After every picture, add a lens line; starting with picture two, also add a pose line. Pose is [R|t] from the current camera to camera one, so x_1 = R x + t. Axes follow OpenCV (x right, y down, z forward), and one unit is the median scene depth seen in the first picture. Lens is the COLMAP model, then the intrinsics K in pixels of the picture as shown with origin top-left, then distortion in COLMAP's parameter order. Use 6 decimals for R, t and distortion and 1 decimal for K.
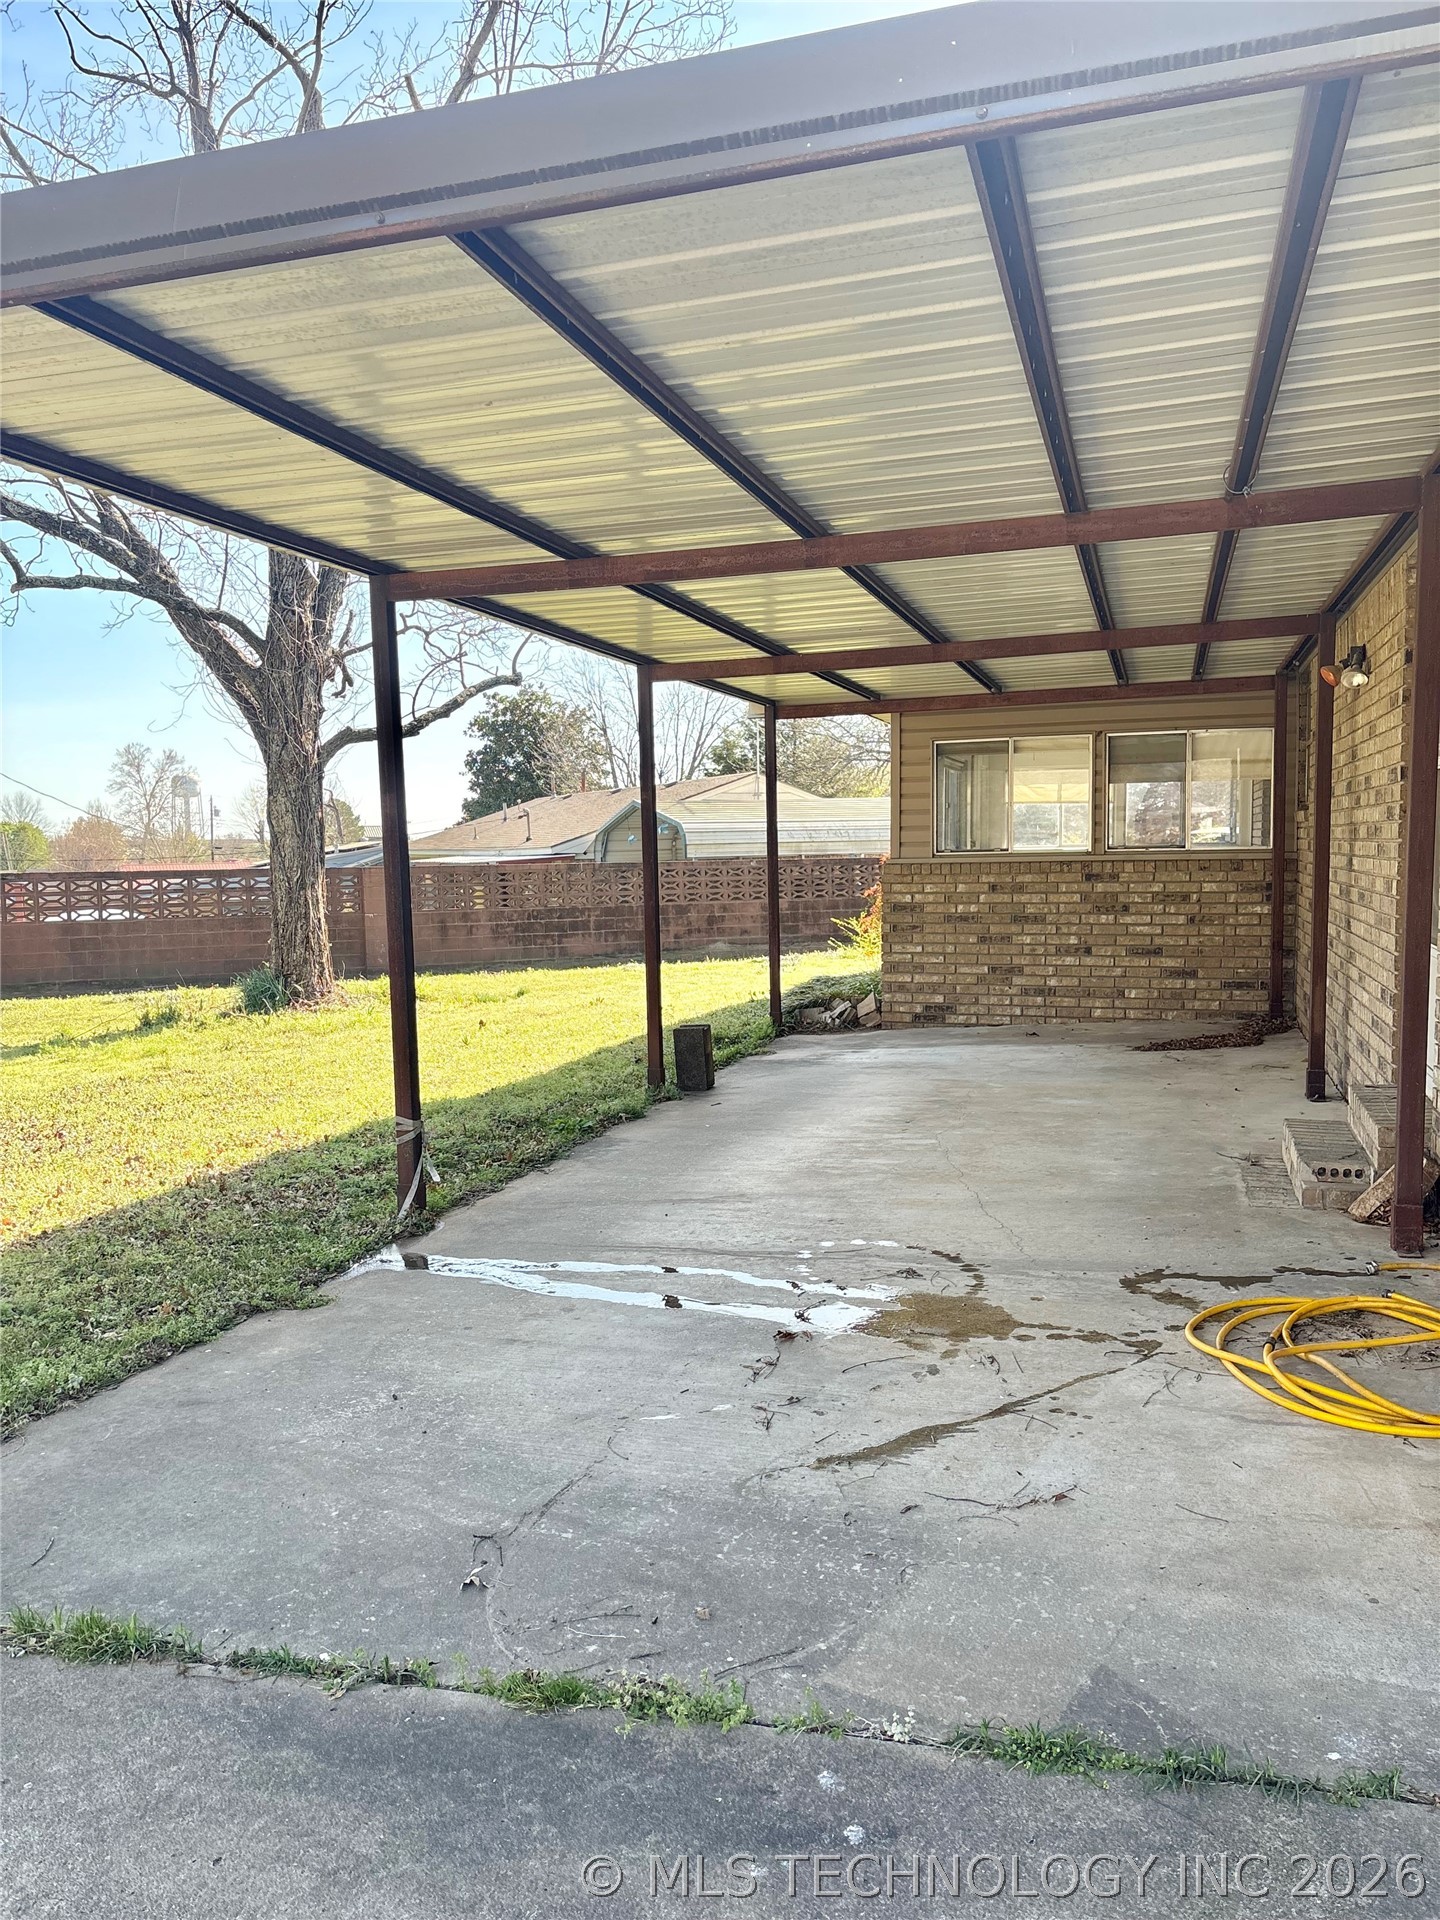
lens RADIAL K [[1439.3, 0, 701.1], [0, 1439.3, 984.3], [0, 0, 1]] dist [0.048136, -0.045478]
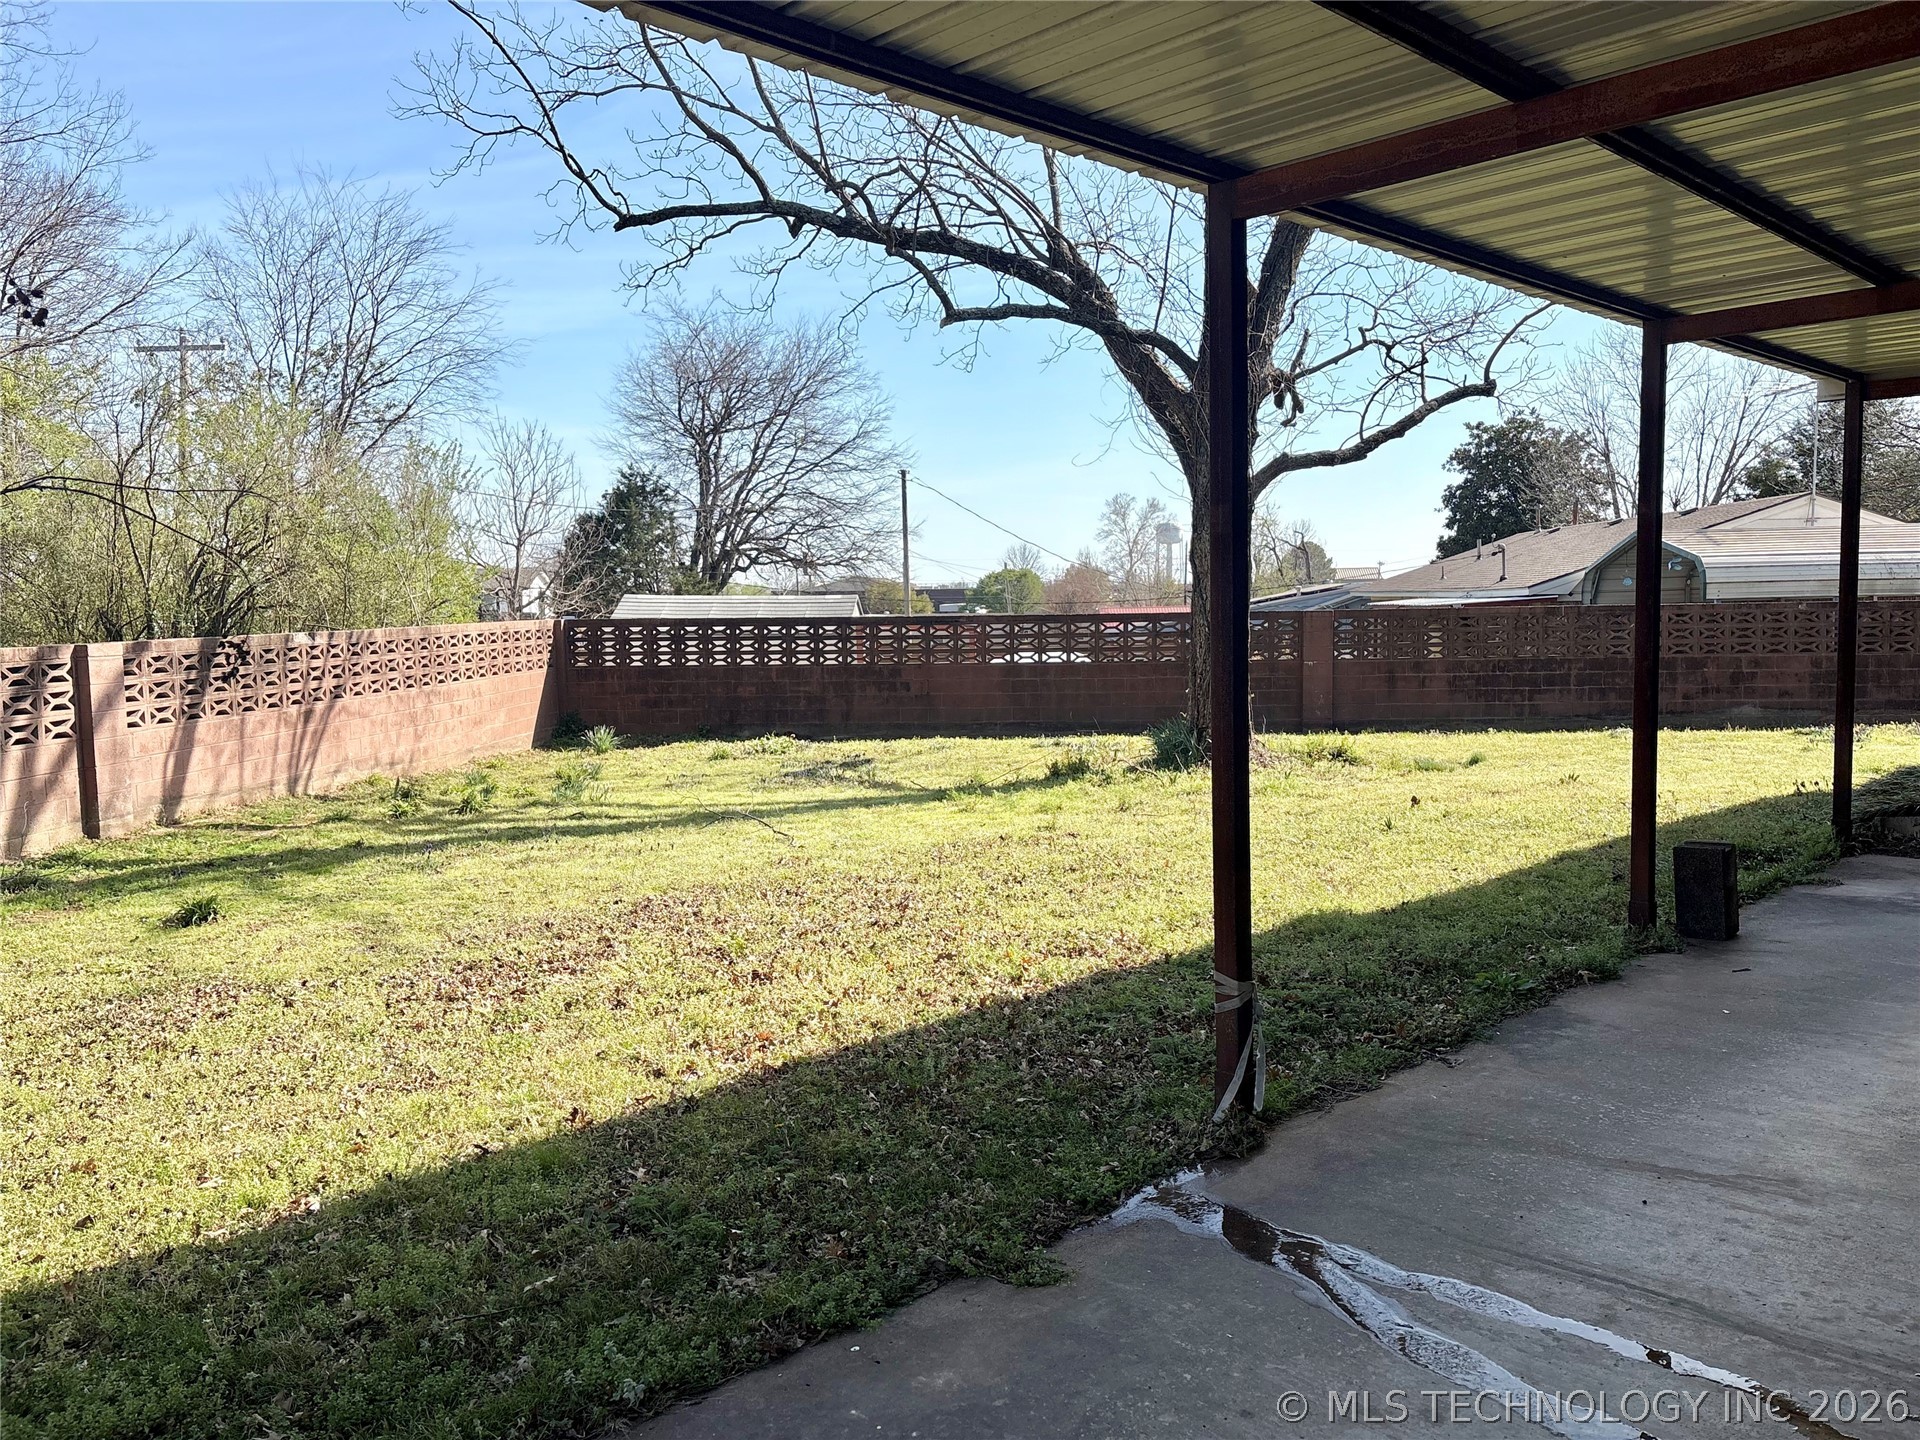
lens RADIAL K [[1439.3, 0, 970.8], [0, 1439.3, 733.7], [0, 0, 1]] dist [0.048136, -0.045478]
pose [[0.888908, 0.044359, -0.455933, -0.002519], [-0.042411, 0.998995, 0.014508, -0.011385], [0.456119, 0.006440, 0.889896, 0.139256]]
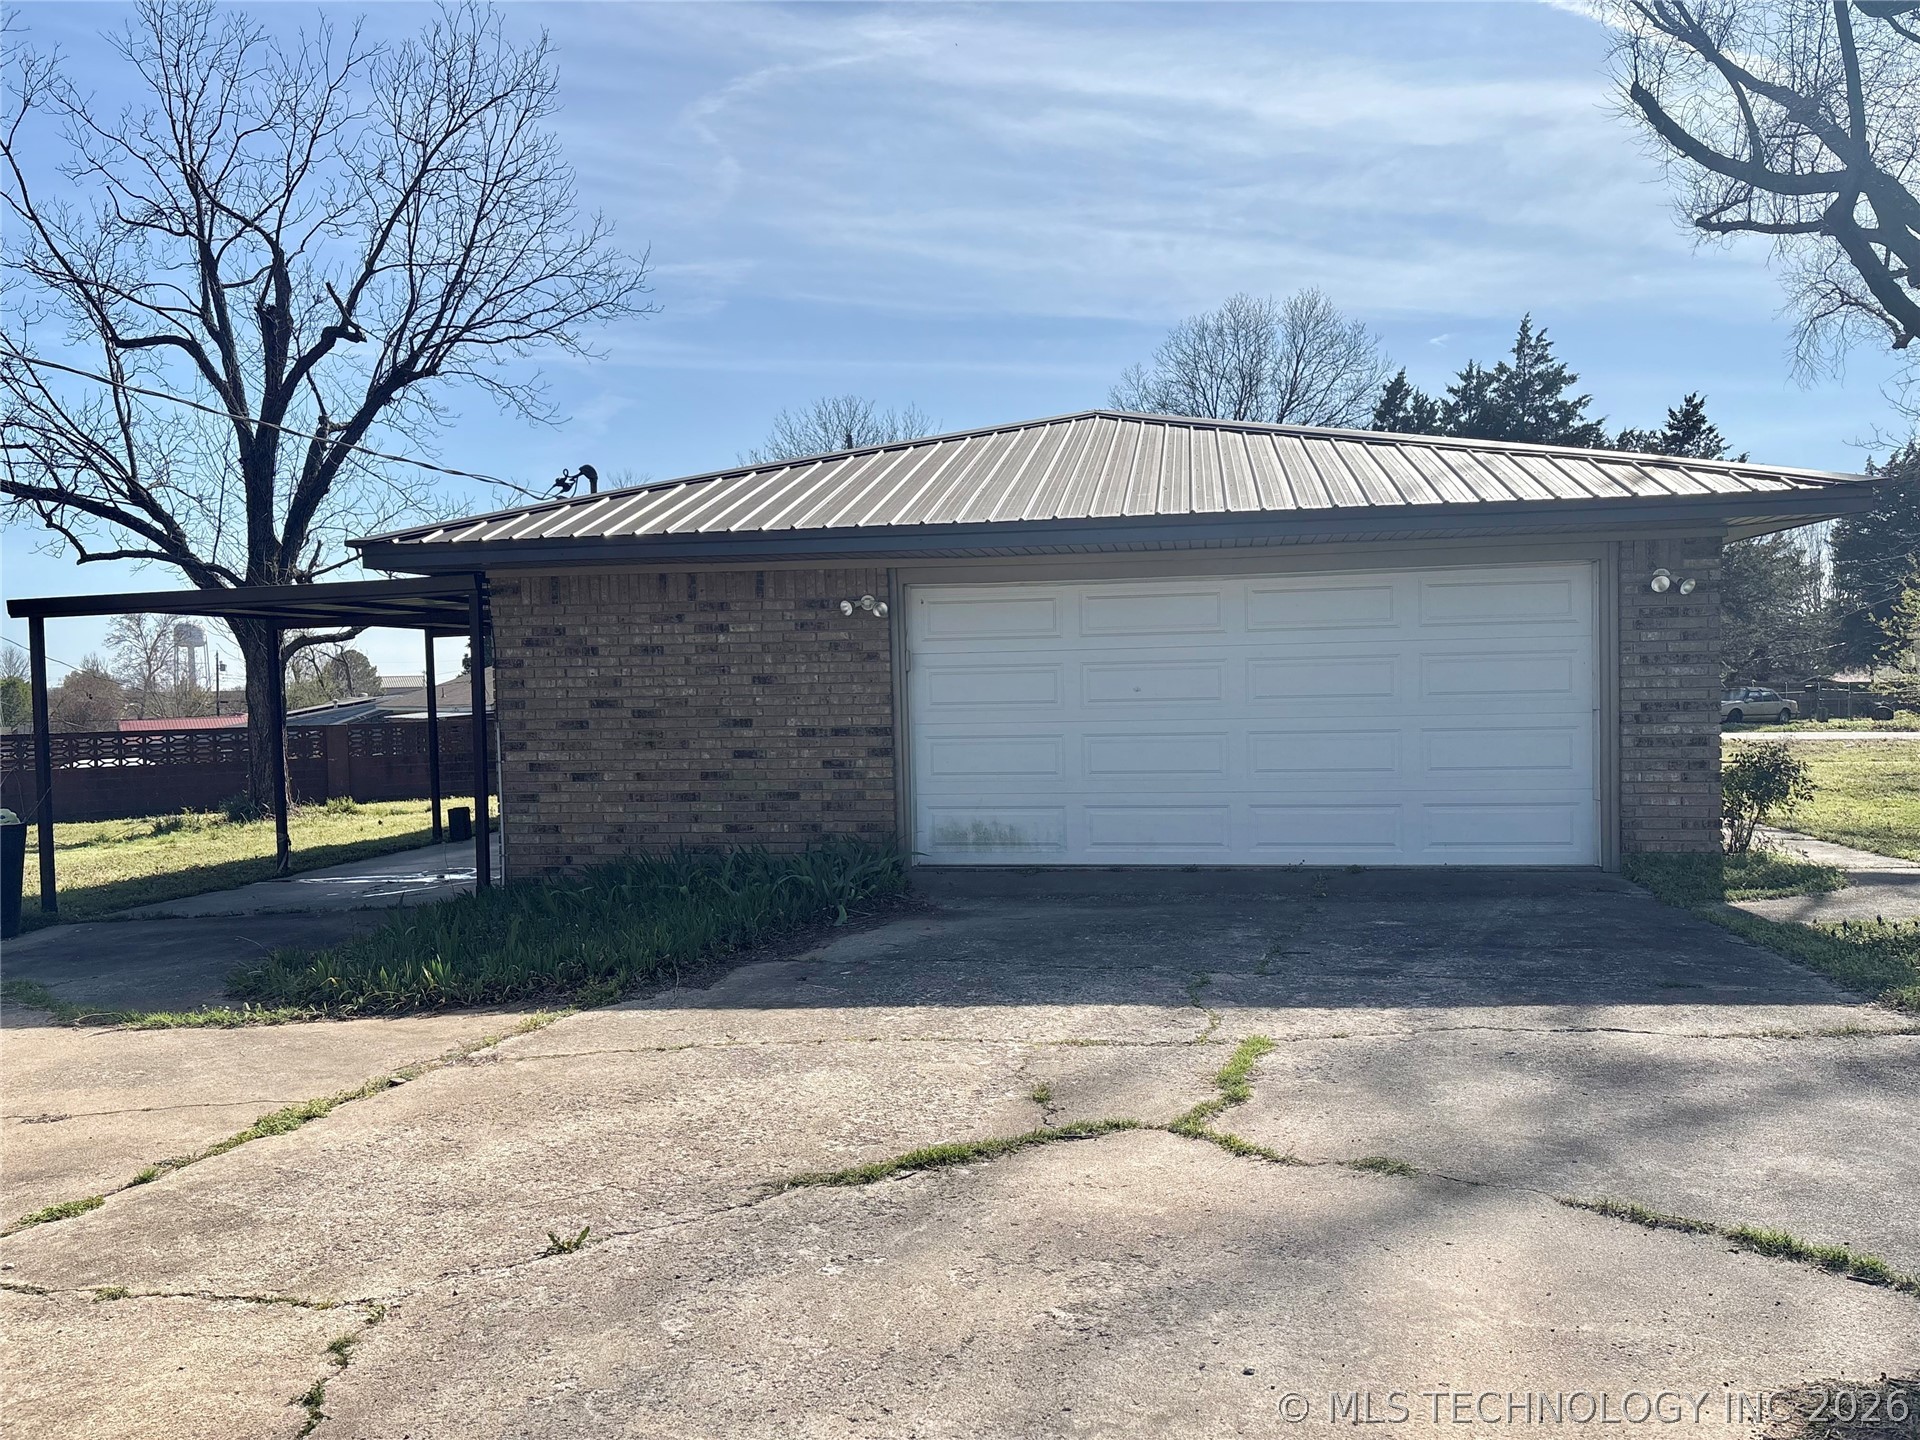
lens RADIAL K [[1439.3, 0, 964.4], [0, 1439.3, 731.6], [0, 0, 1]] dist [0.048136, -0.045478]
pose [[0.988866, -0.013698, 0.148175, 0.251958], [0.023593, 0.997591, -0.065230, 0.046654], [-0.146925, 0.068000, 0.986808, -0.705157]]
